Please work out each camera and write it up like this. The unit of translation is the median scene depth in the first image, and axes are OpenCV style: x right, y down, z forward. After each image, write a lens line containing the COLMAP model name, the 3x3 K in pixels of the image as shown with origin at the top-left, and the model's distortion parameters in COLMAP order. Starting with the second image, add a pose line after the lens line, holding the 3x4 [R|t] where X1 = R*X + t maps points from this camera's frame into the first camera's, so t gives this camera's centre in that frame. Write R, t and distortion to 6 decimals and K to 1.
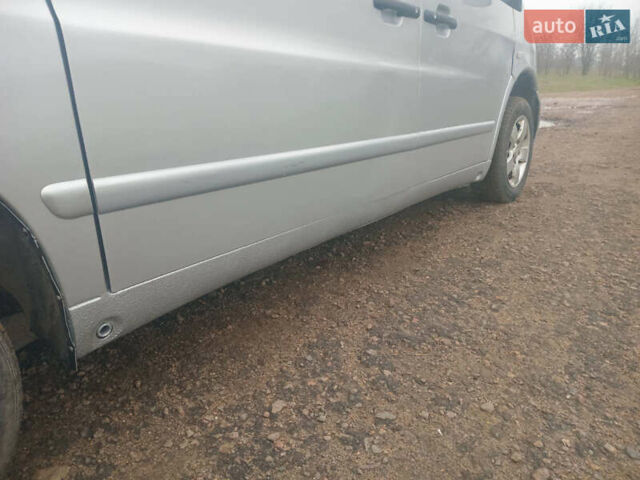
lens RADIAL K [[460.7, 0, 320.0], [0, 460.7, 240.0], [0, 0, 1]] dist [-0.003190, -0.000034]
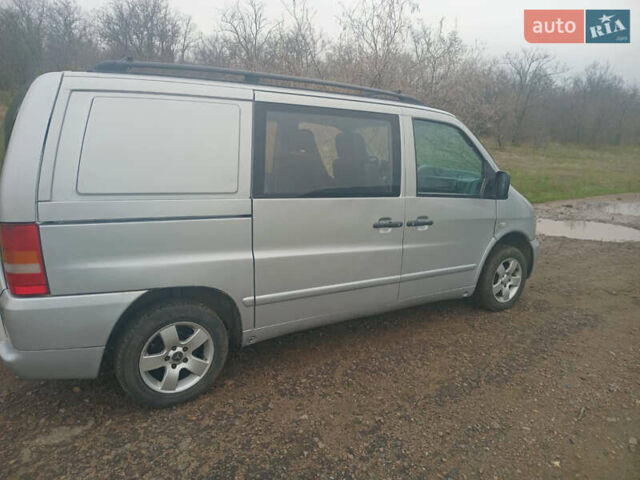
lens RADIAL K [[516.5, 0, 320.0], [0, 516.5, 240.0], [0, 0, 1]] dist [0.004331, -0.002152]
pose [[0.938906, 0.127009, -0.319883, 0.620856], [-0.153132, 0.986516, -0.057772, -0.210511], [0.308232, 0.103227, 0.945694, -1.383045]]
